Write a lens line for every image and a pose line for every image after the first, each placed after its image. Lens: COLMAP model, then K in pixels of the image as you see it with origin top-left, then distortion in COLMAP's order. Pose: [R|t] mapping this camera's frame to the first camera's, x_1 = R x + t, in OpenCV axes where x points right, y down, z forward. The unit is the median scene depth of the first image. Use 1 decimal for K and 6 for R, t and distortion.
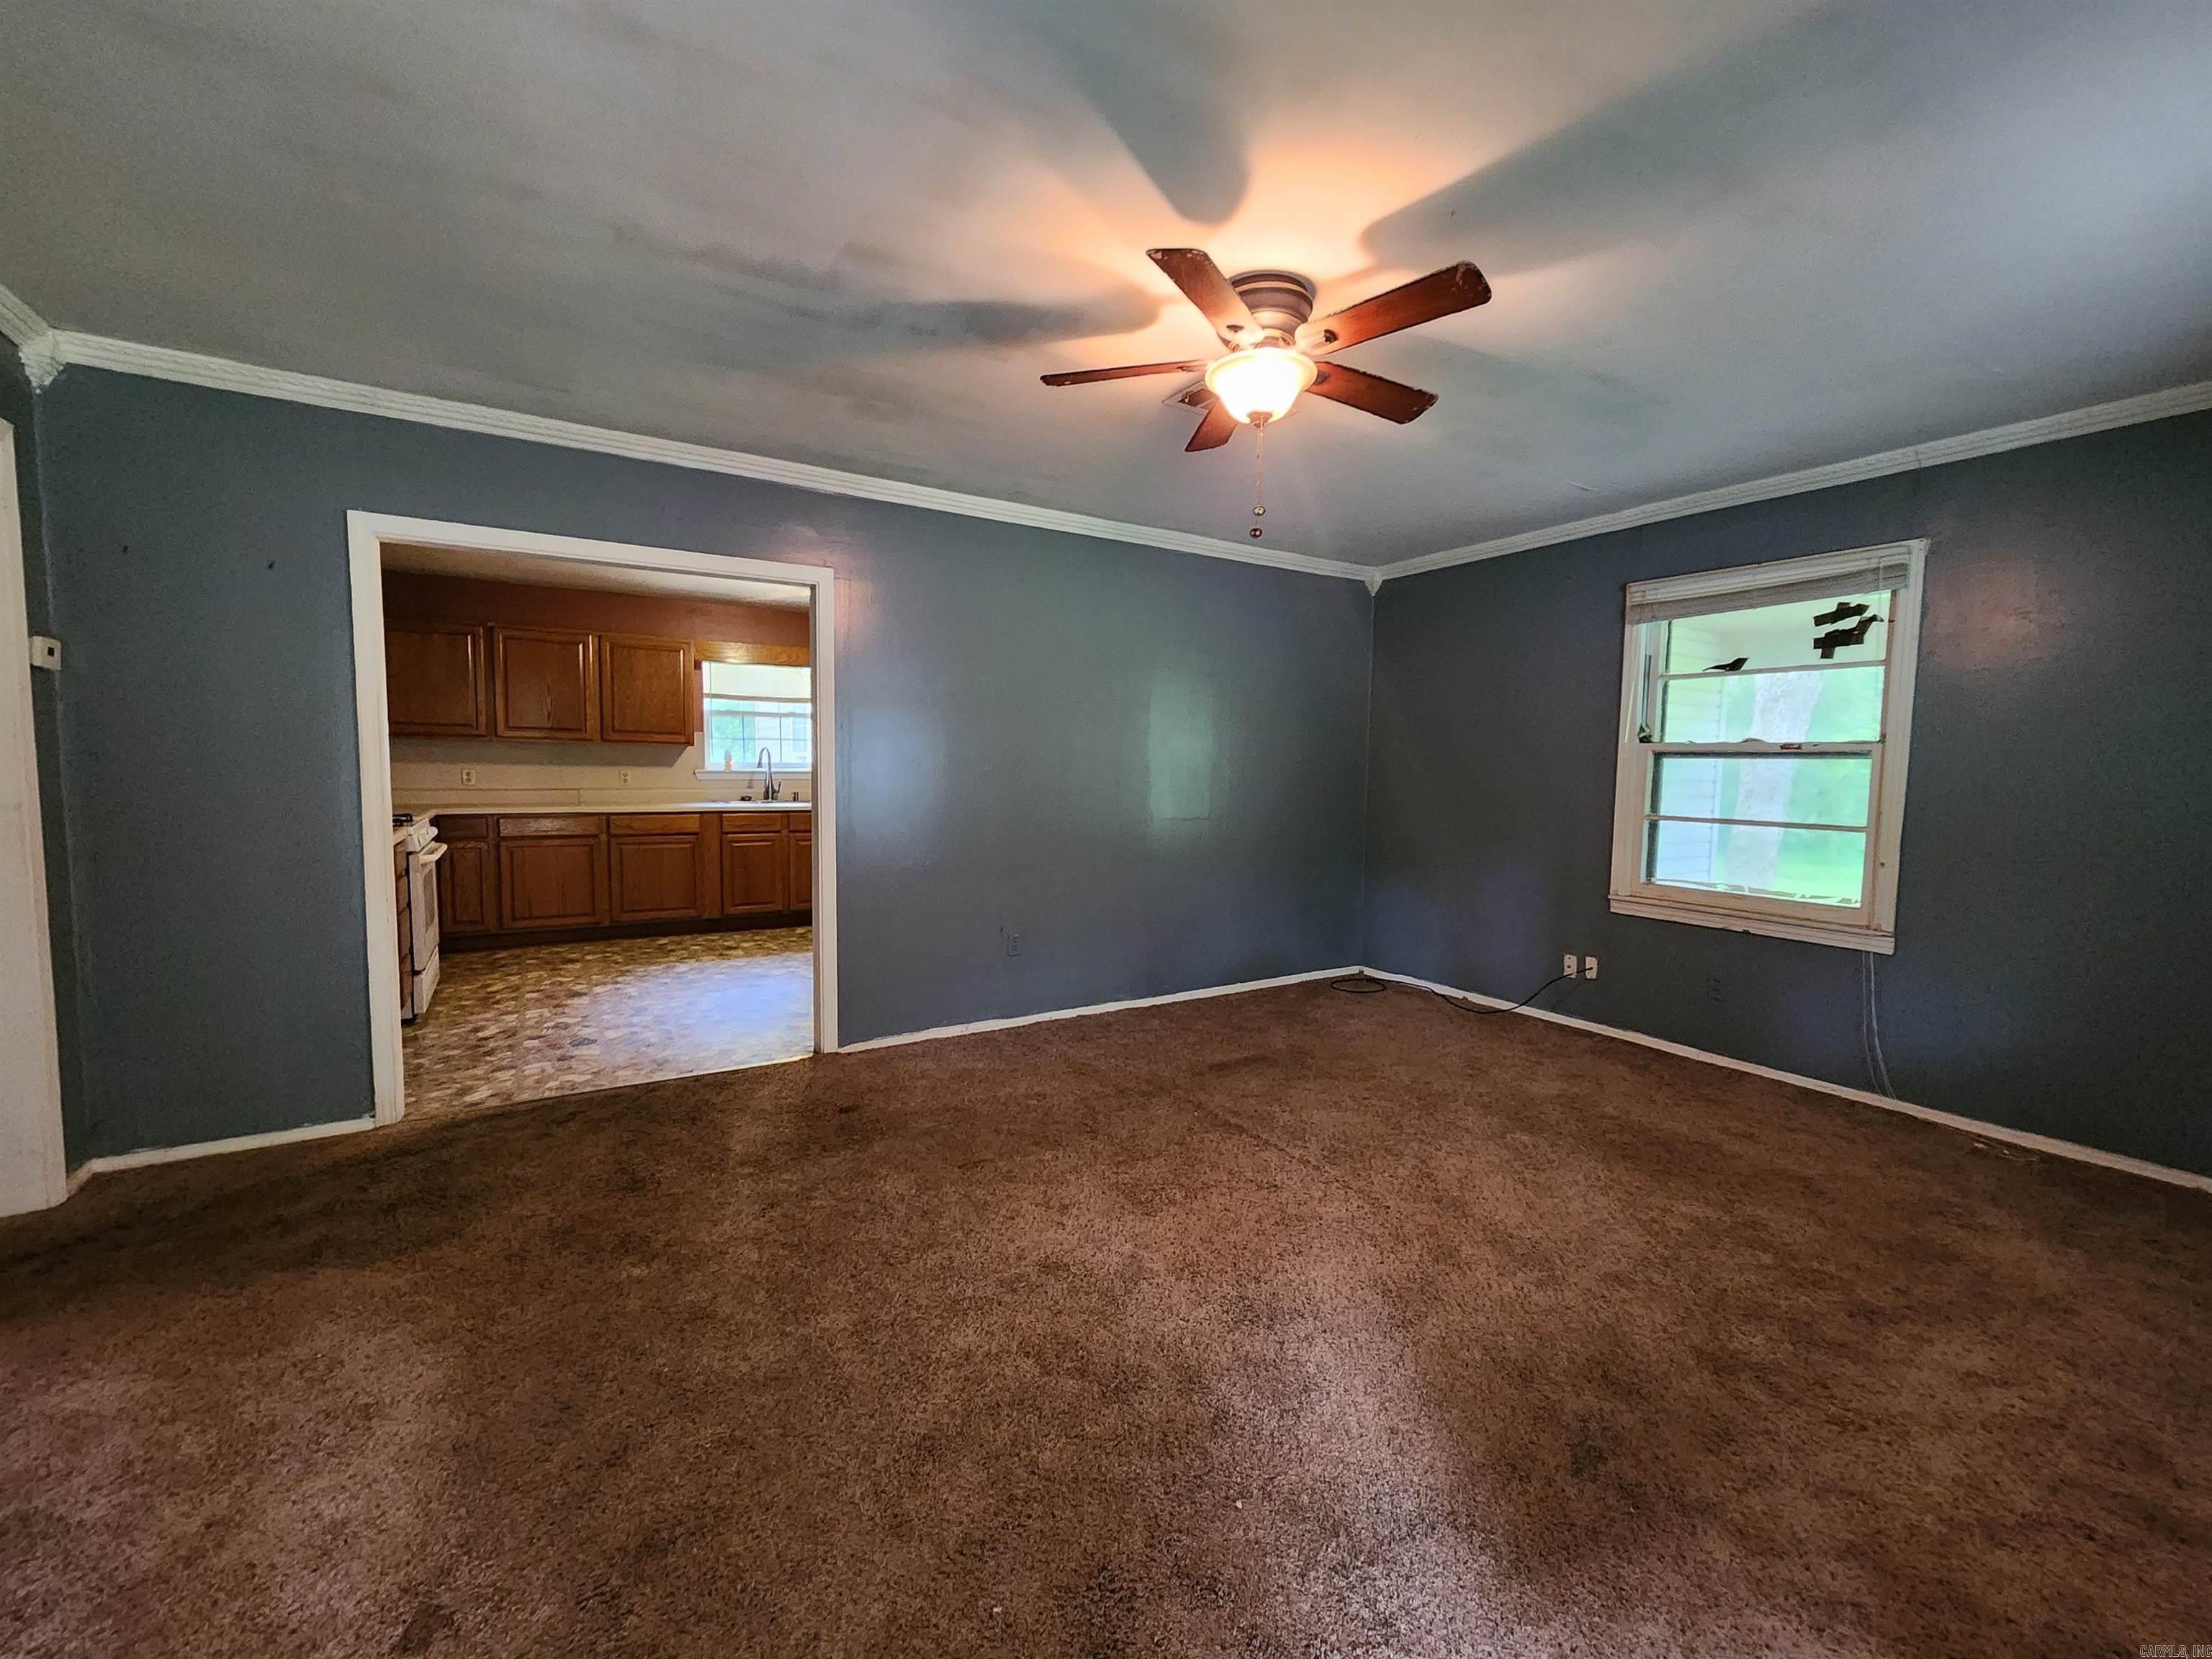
lens RADIAL K [[904.0, 0, 1103.1], [0, 904.0, 834.6], [0, 0, 1]] dist [0.003584, -0.001698]
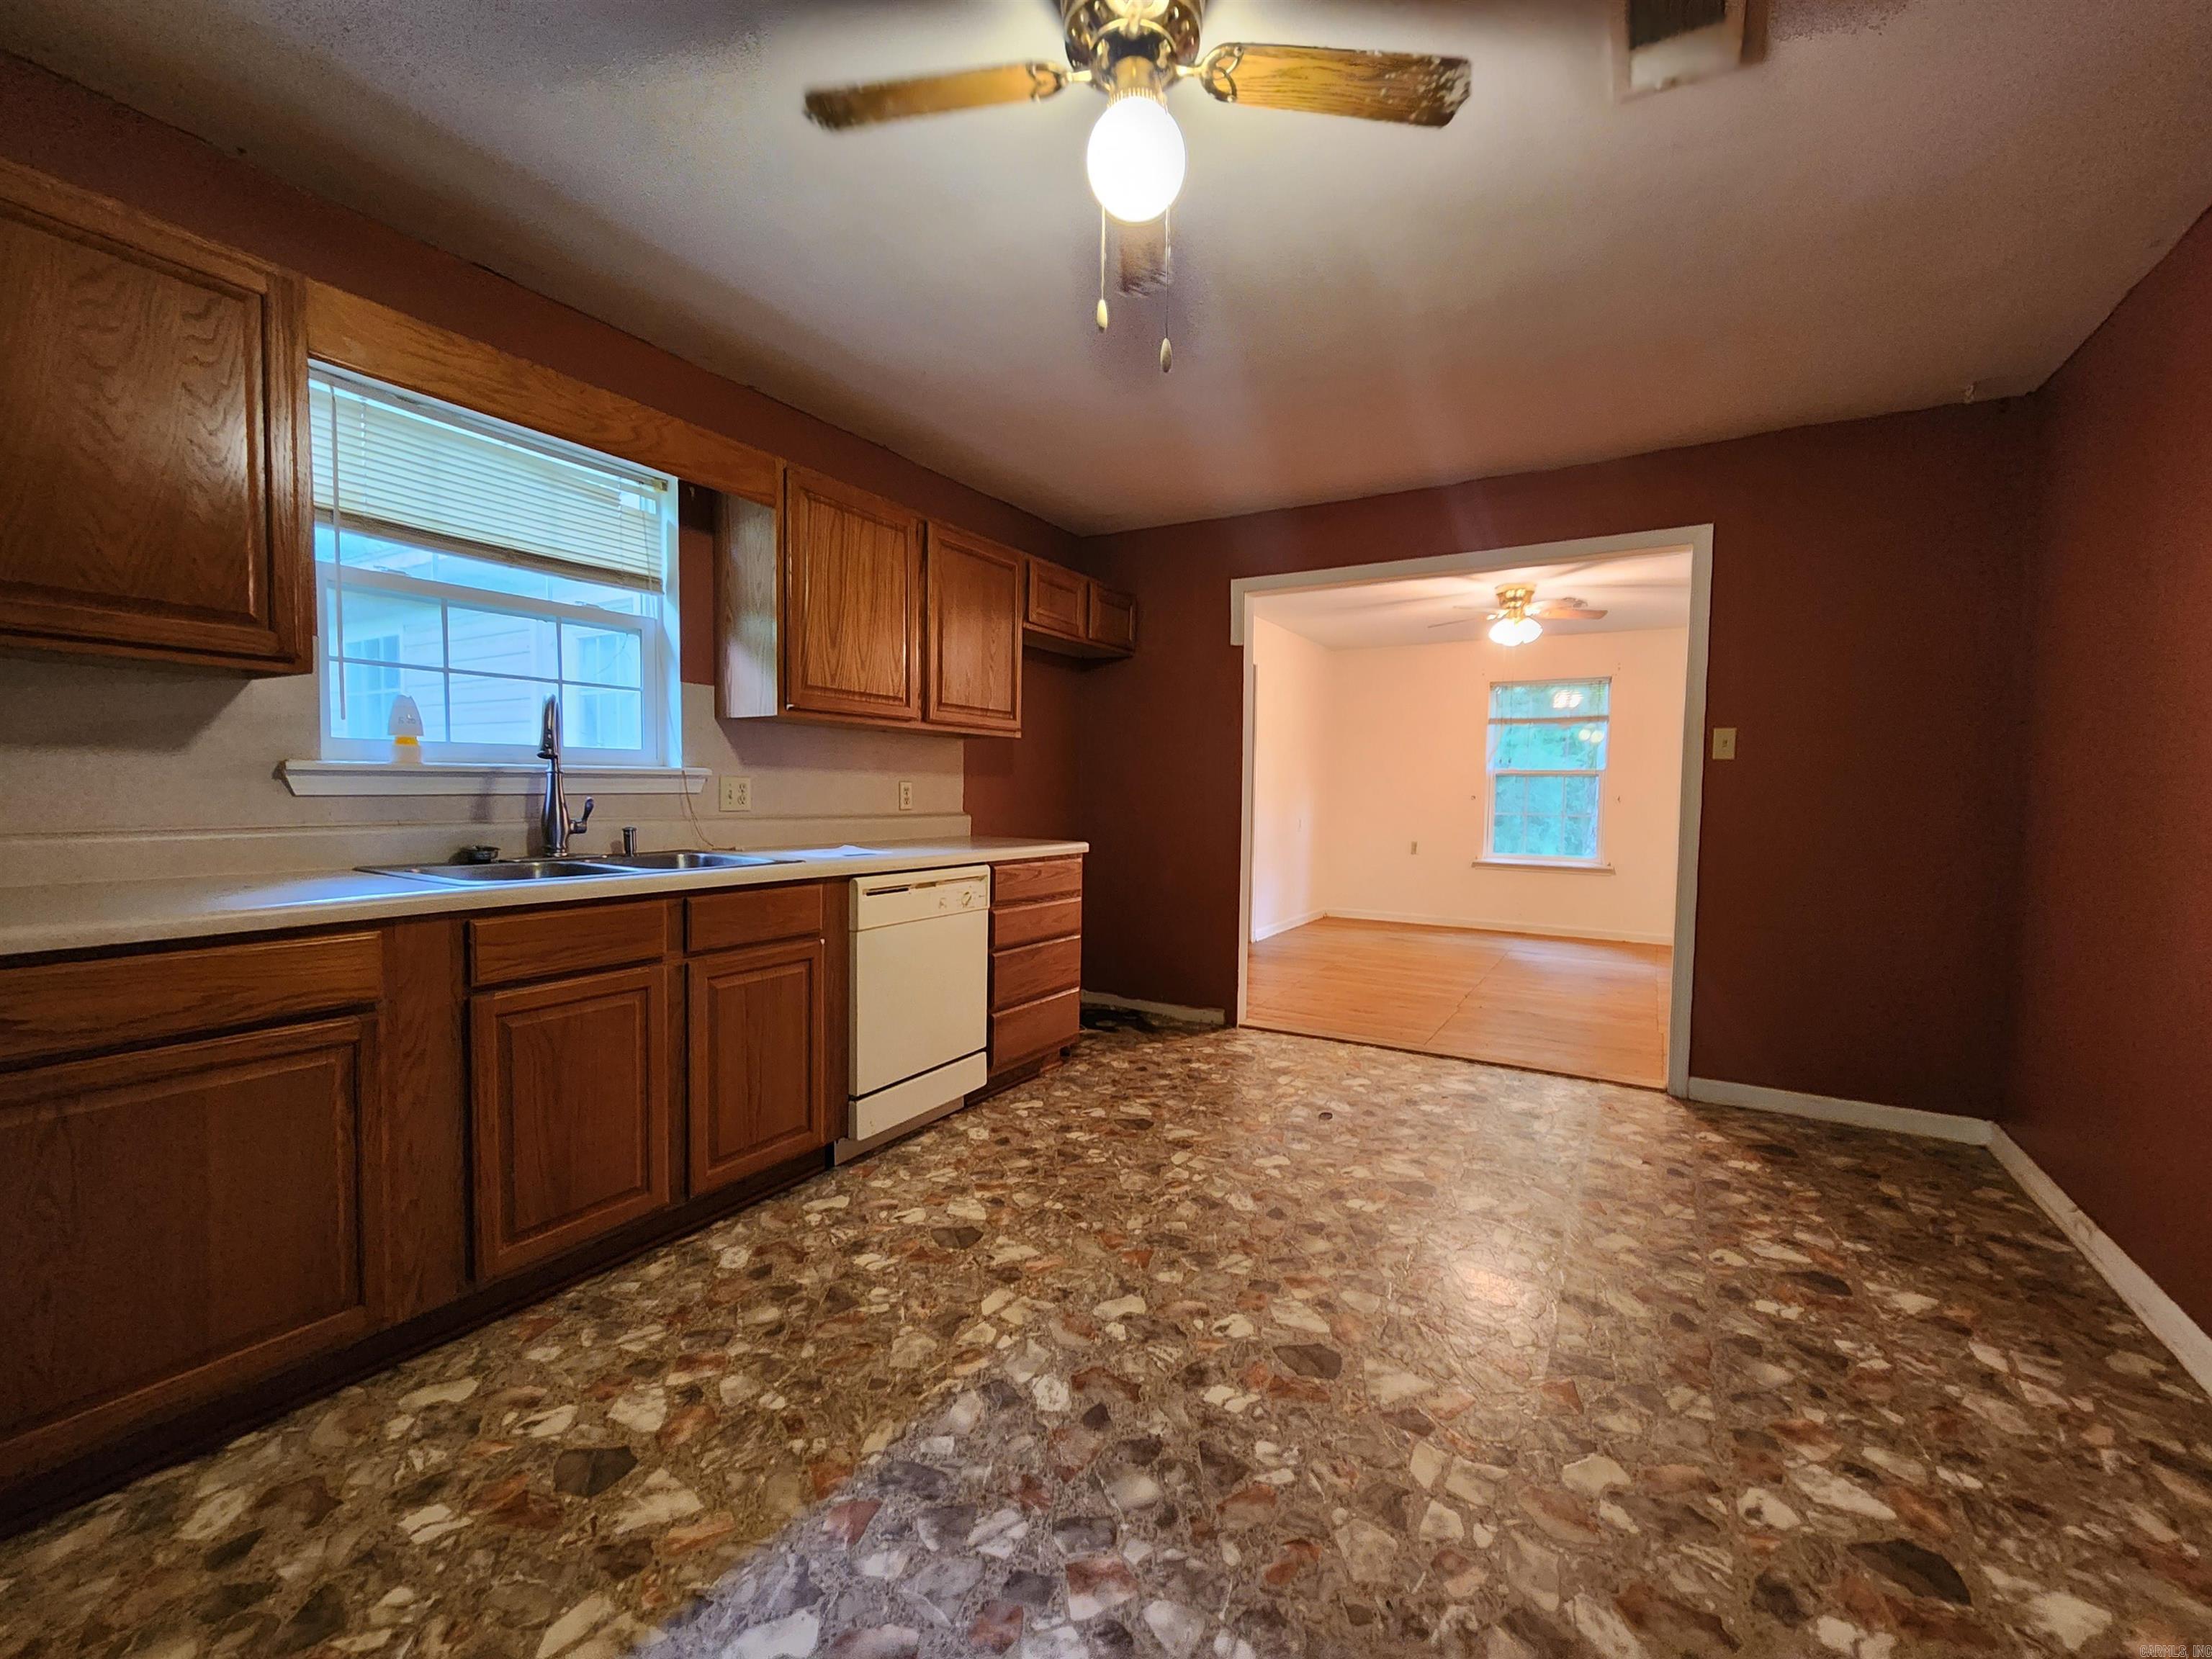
lens RADIAL K [[904.0, 0, 1108.8], [0, 904.0, 833.6], [0, 0, 1]] dist [0.003584, -0.001698]
pose [[0.888953, -0.024232, 0.457357, -0.380654], [0.032958, 0.999395, -0.011109, -0.040812], [-0.456811, 0.024949, 0.889214, 0.679033]]
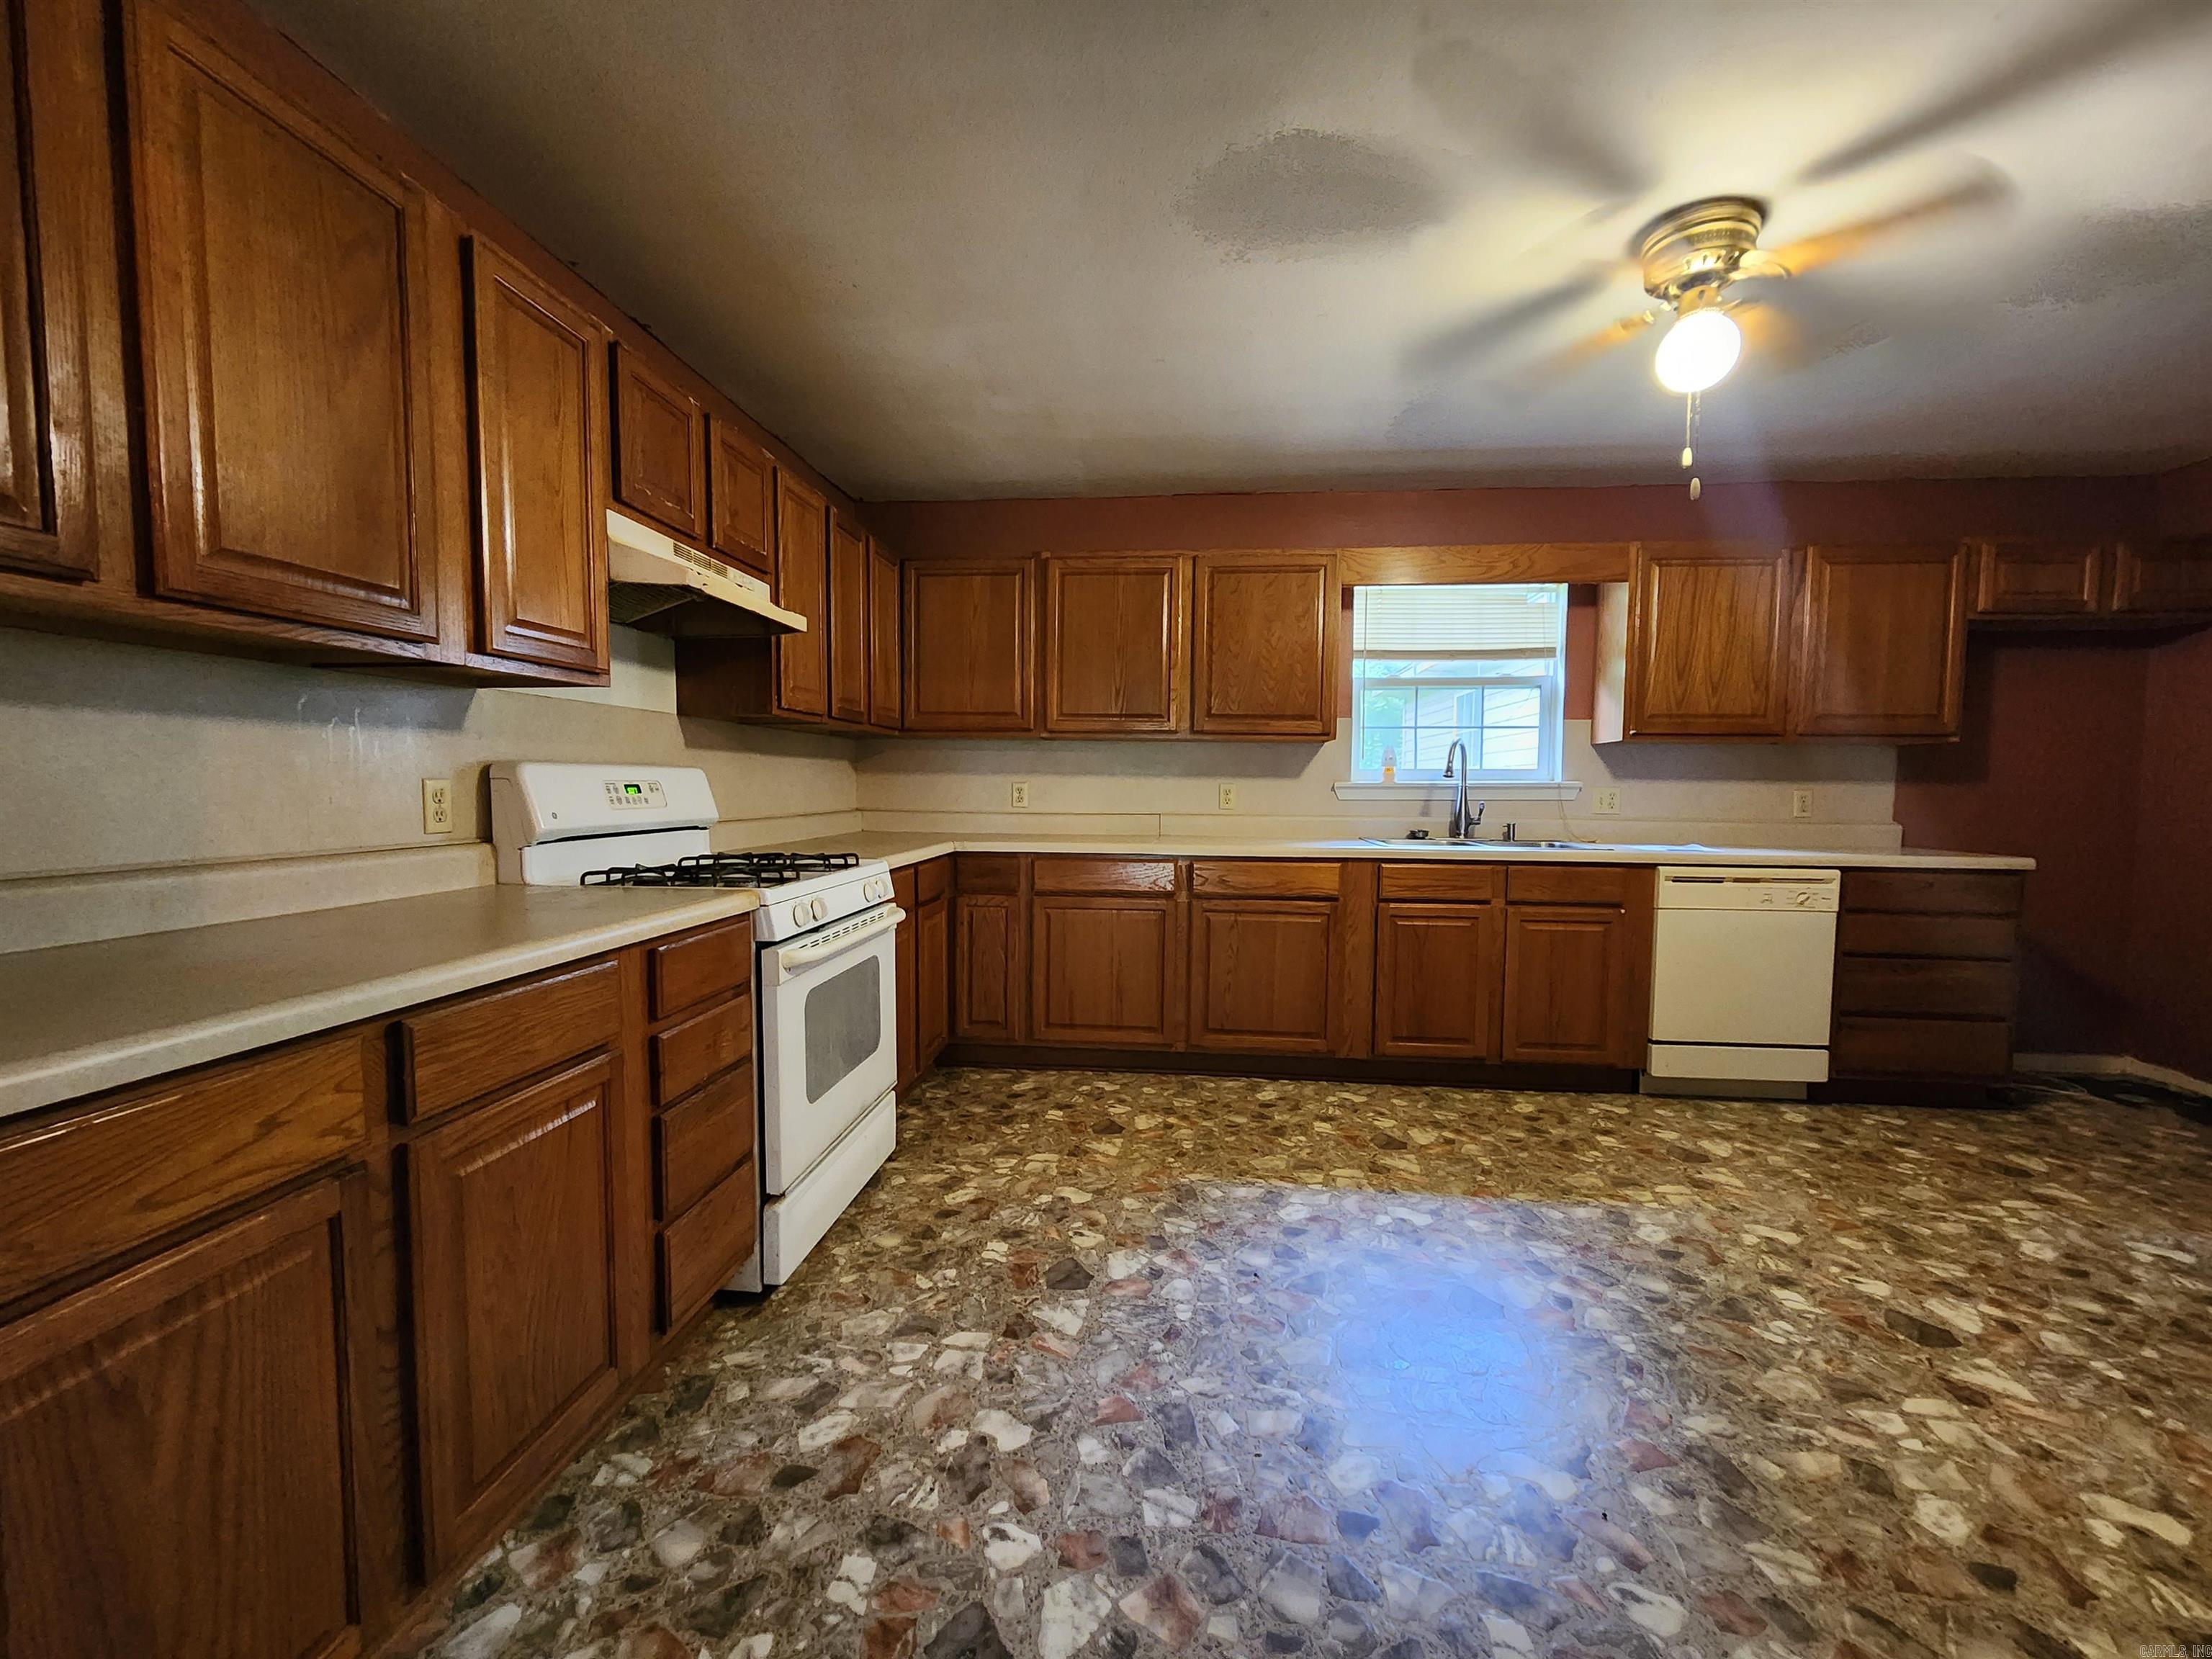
lens RADIAL K [[904.0, 0, 1117.1], [0, 904.0, 833.2], [0, 0, 1]] dist [0.003584, -0.001698]
pose [[0.796983, 0.023126, -0.603559, -0.230190], [-0.044174, 0.998822, -0.020060, -0.023741], [0.602384, 0.042649, 0.797066, 0.495999]]
